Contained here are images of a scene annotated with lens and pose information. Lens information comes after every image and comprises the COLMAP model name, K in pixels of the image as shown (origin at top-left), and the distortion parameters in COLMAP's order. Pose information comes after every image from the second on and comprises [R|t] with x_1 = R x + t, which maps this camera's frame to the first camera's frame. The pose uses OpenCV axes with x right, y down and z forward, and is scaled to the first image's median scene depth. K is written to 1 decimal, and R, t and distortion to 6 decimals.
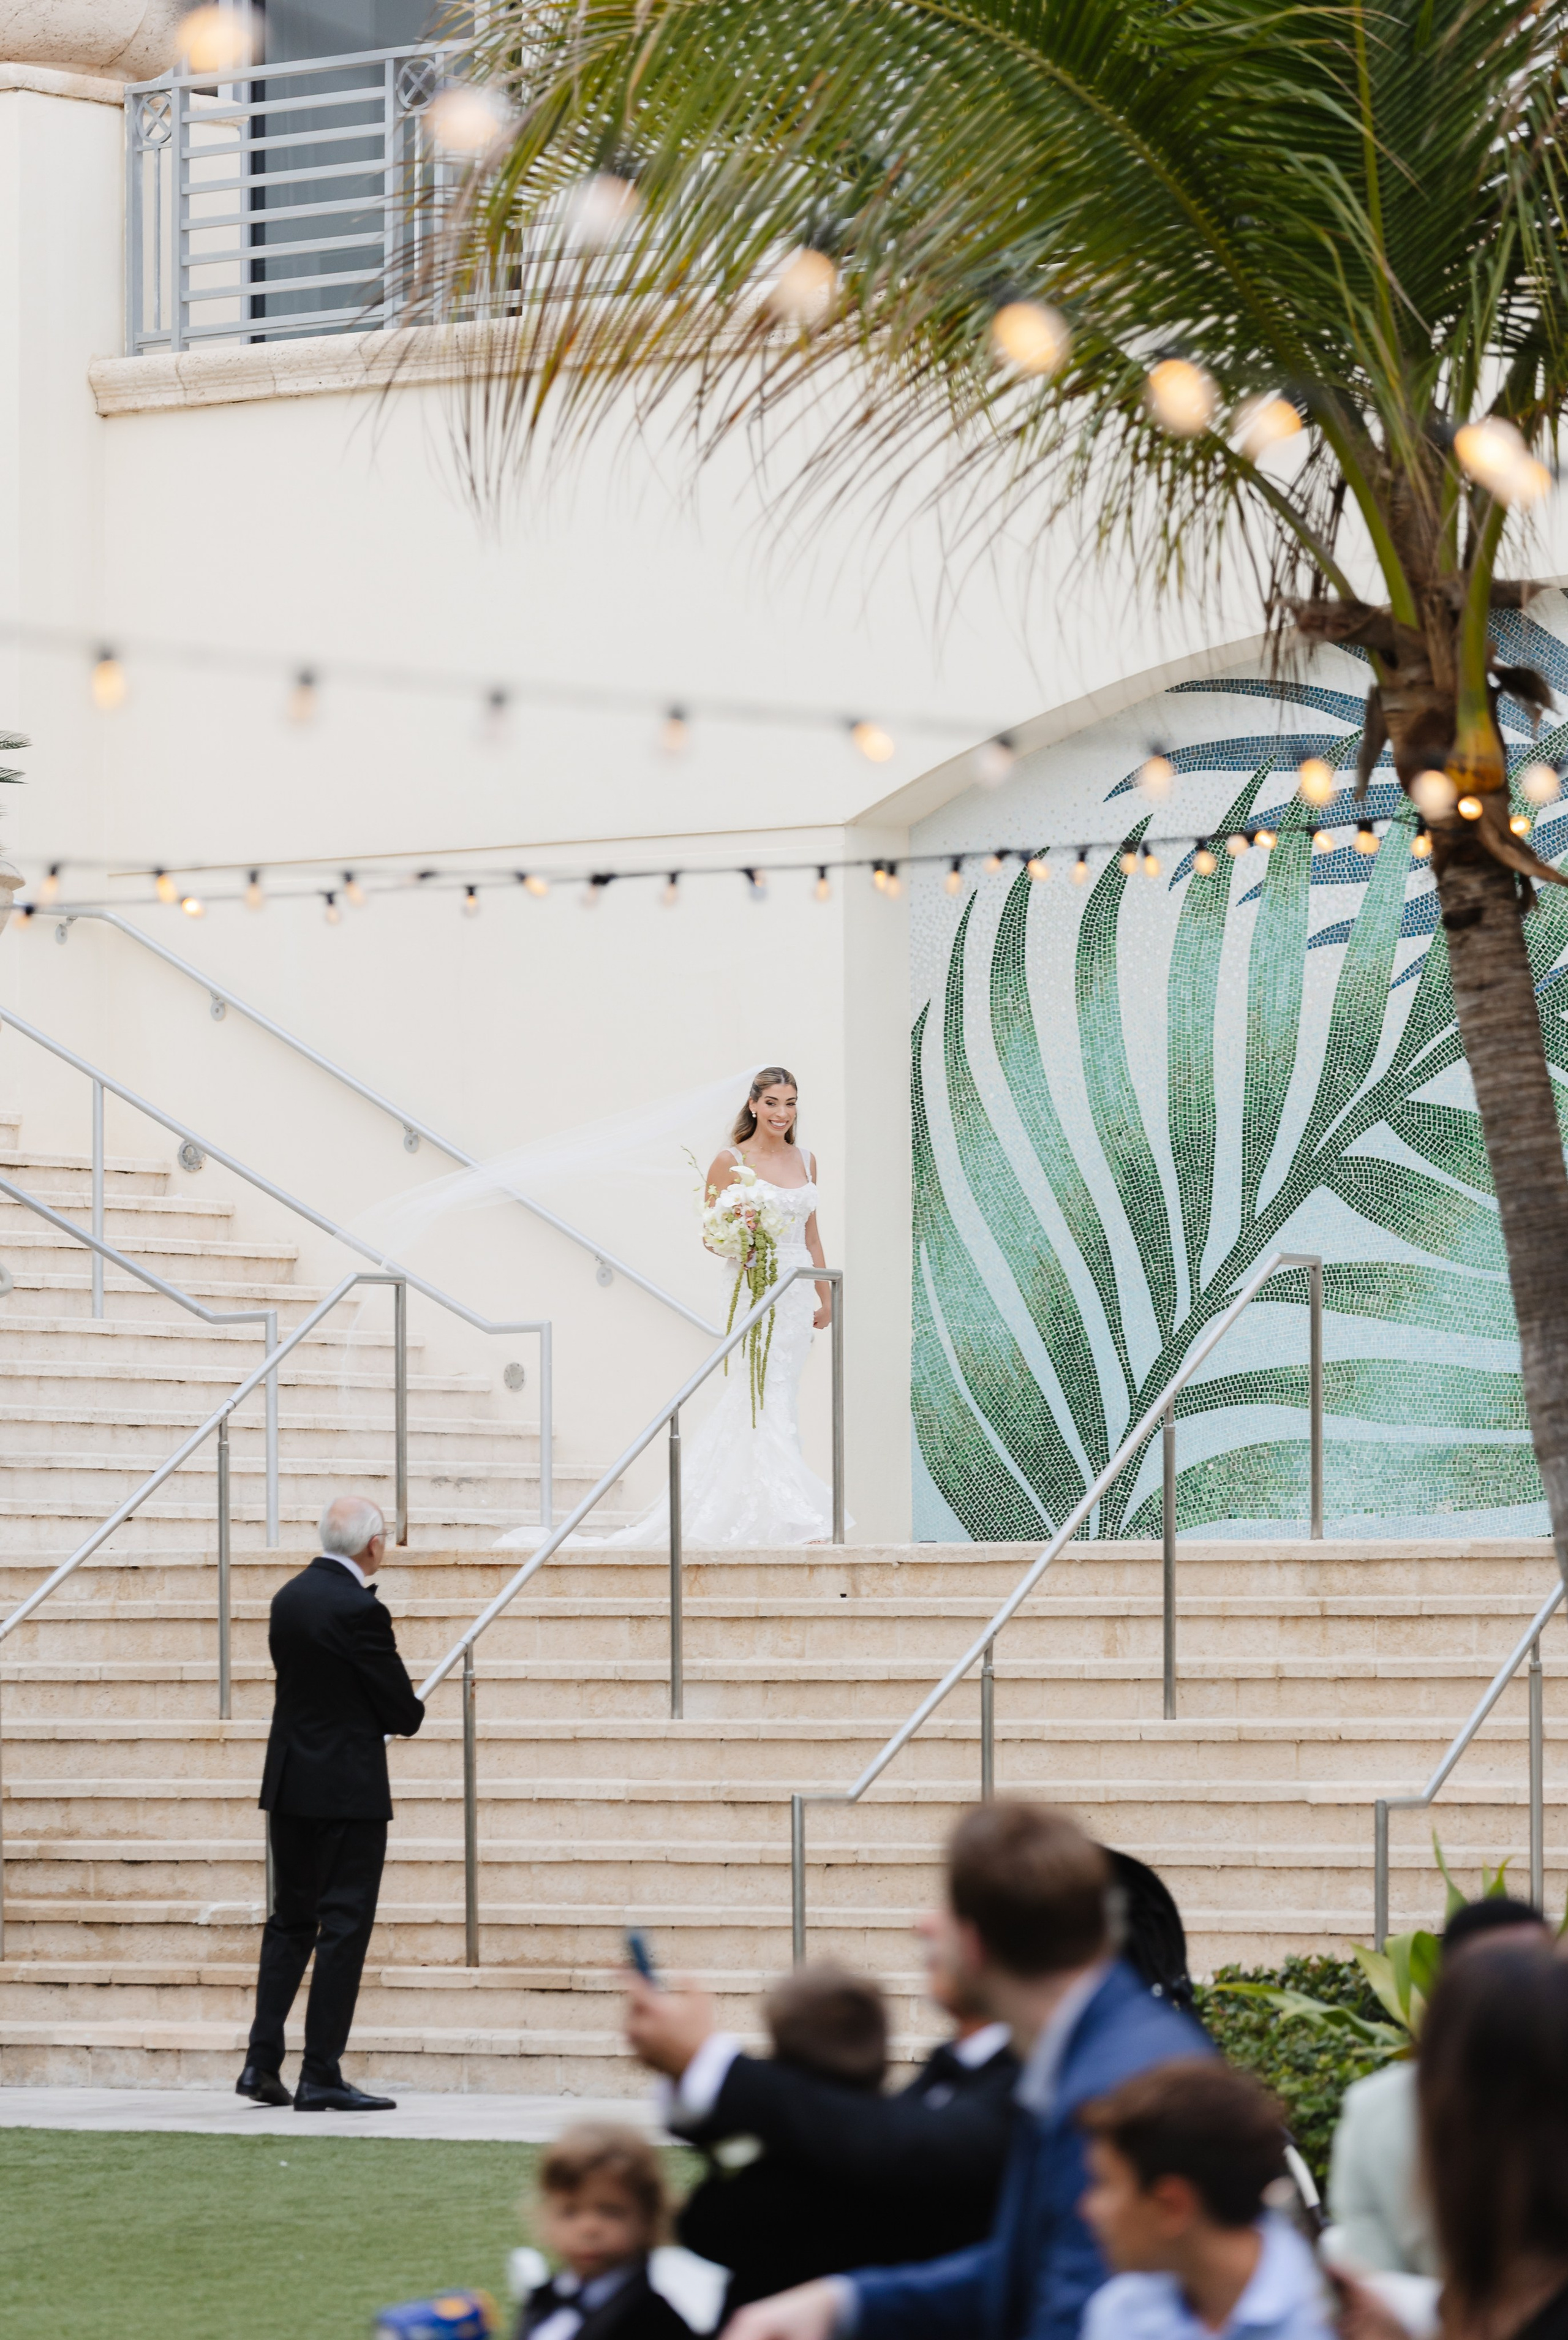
lens RADIAL K [[10385.8, 0, 783.9], [0, 10385.8, 1170.7], [0, 0, 1]] dist [0.020602, 0.000000]
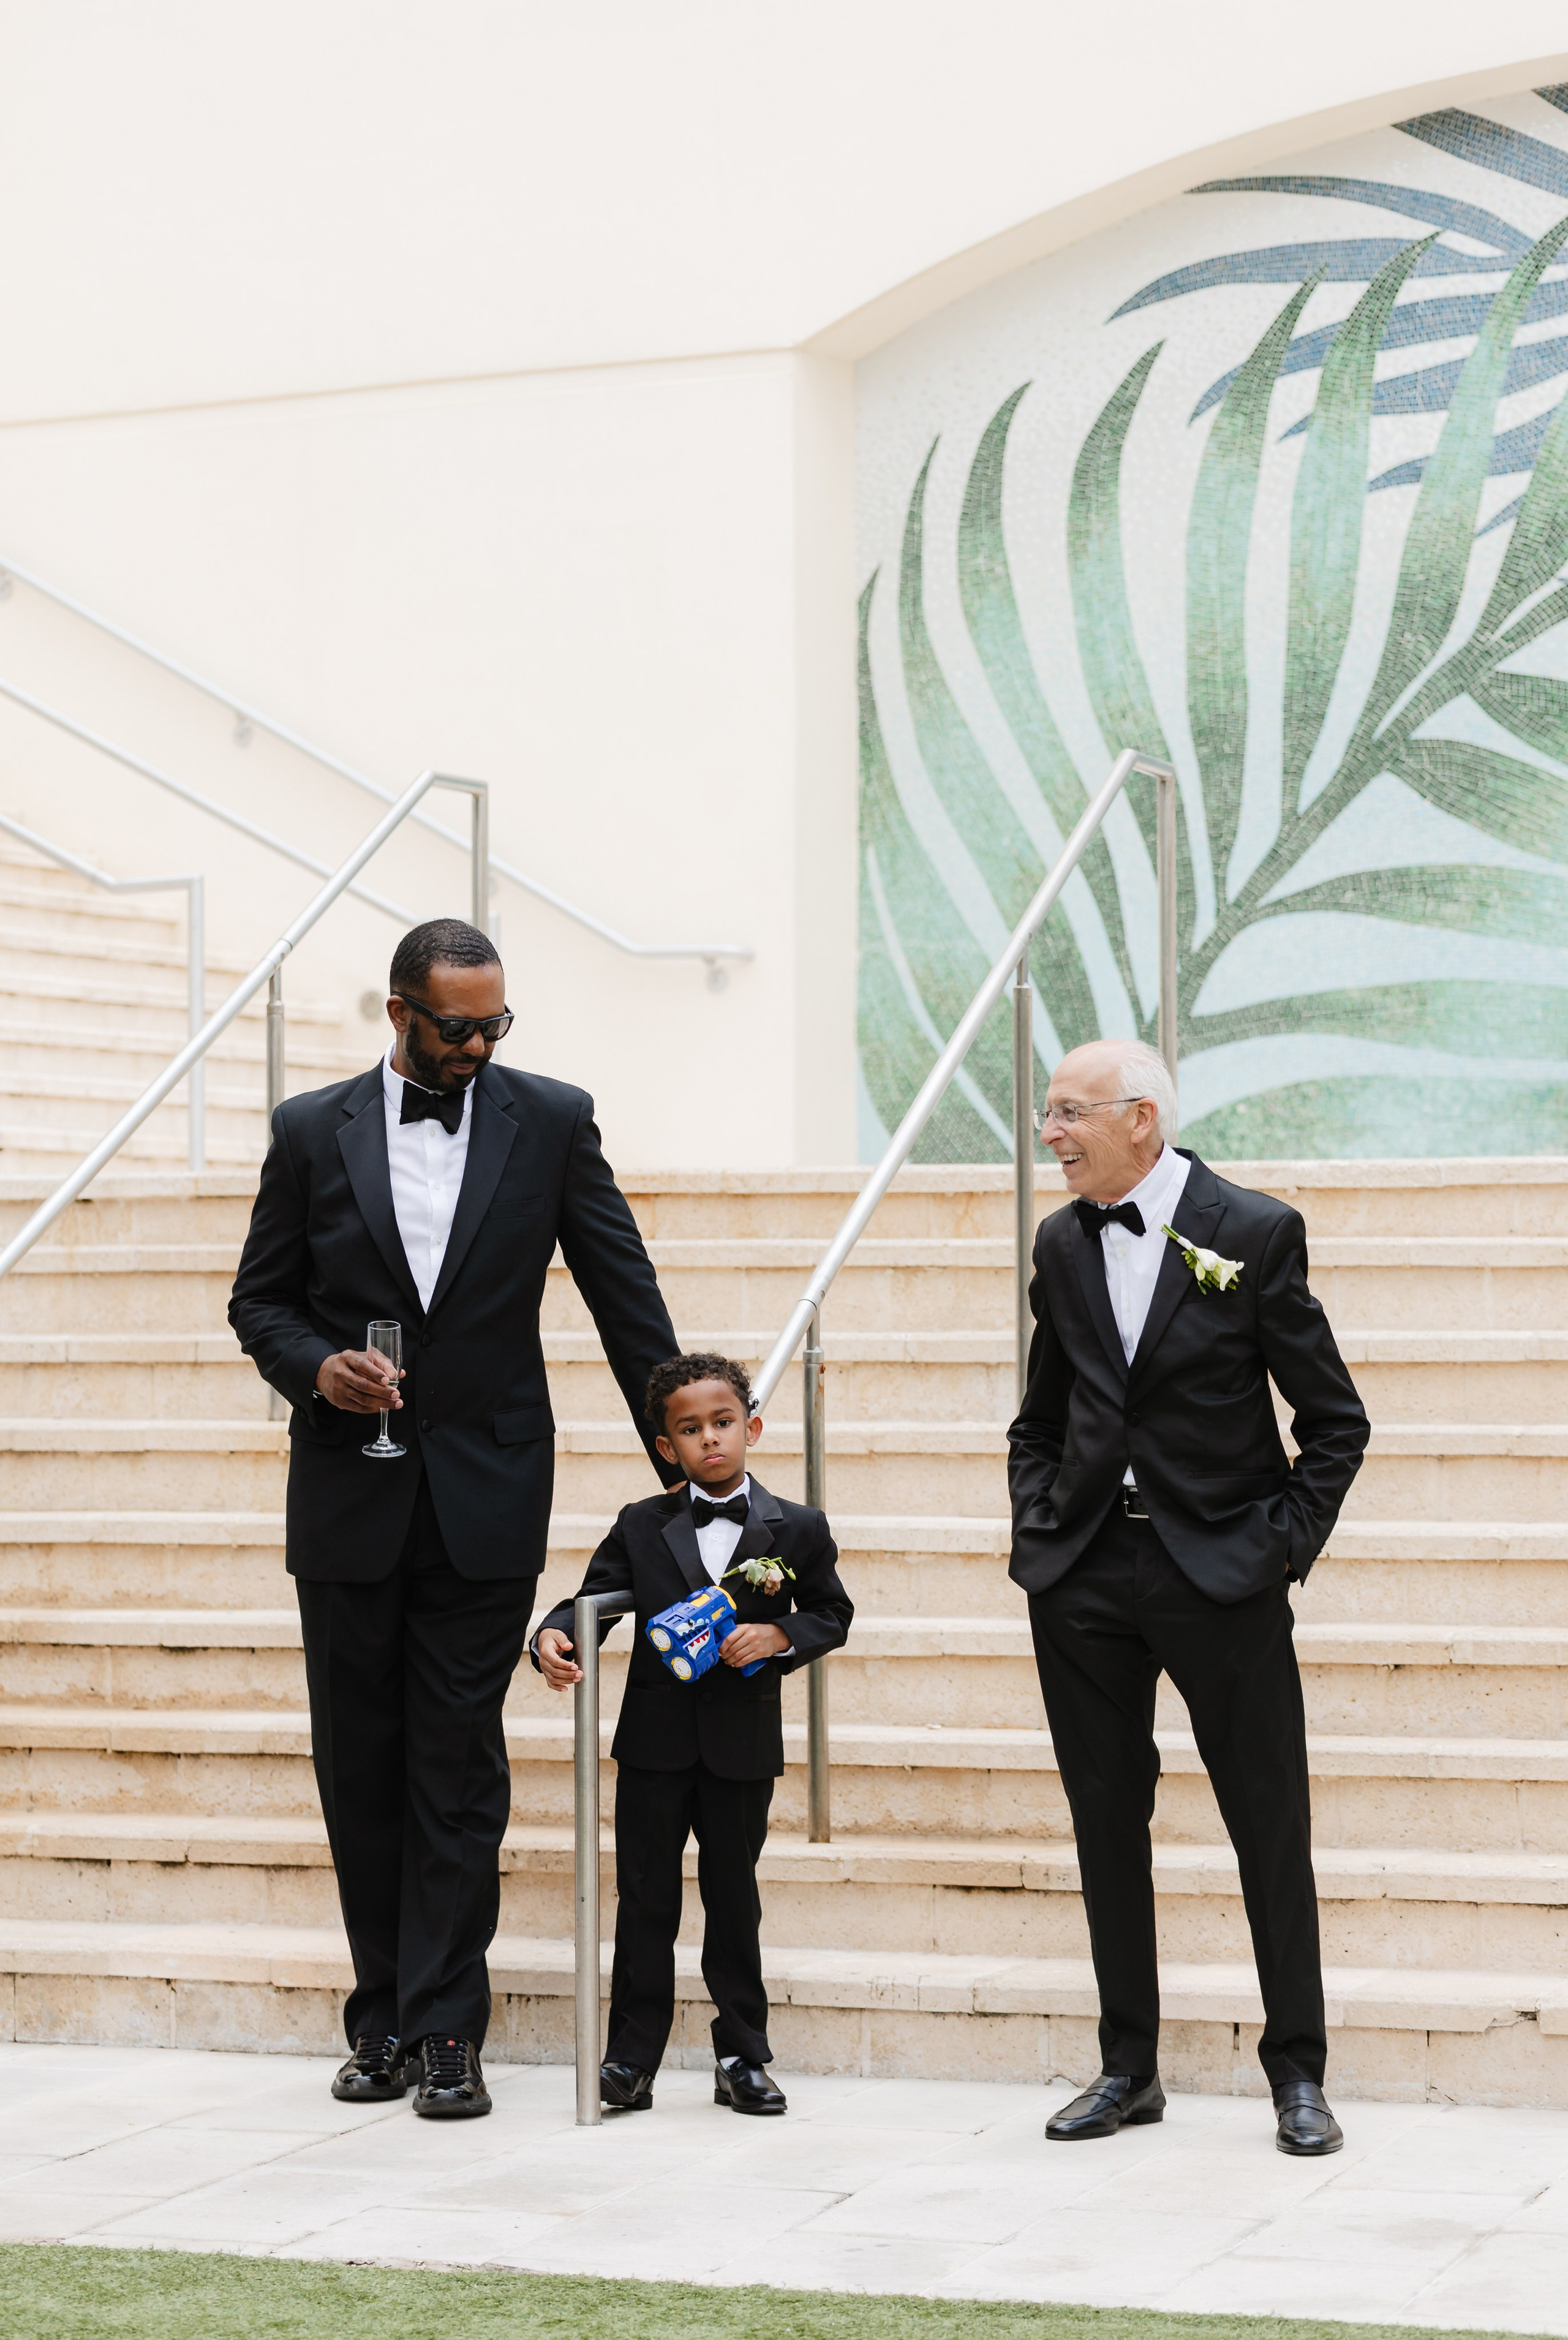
lens RADIAL K [[5820.0, 0, 783.5], [0, 5820.0, 1169.4], [0, 0, 1]] dist [-0.058439, 0.000000]
pose [[0.988435, 0.005825, 0.151532, -0.067511], [-0.008318, 0.999840, 0.015818, 0.026459], [-0.151415, -0.016896, 0.988326, 0.543366]]
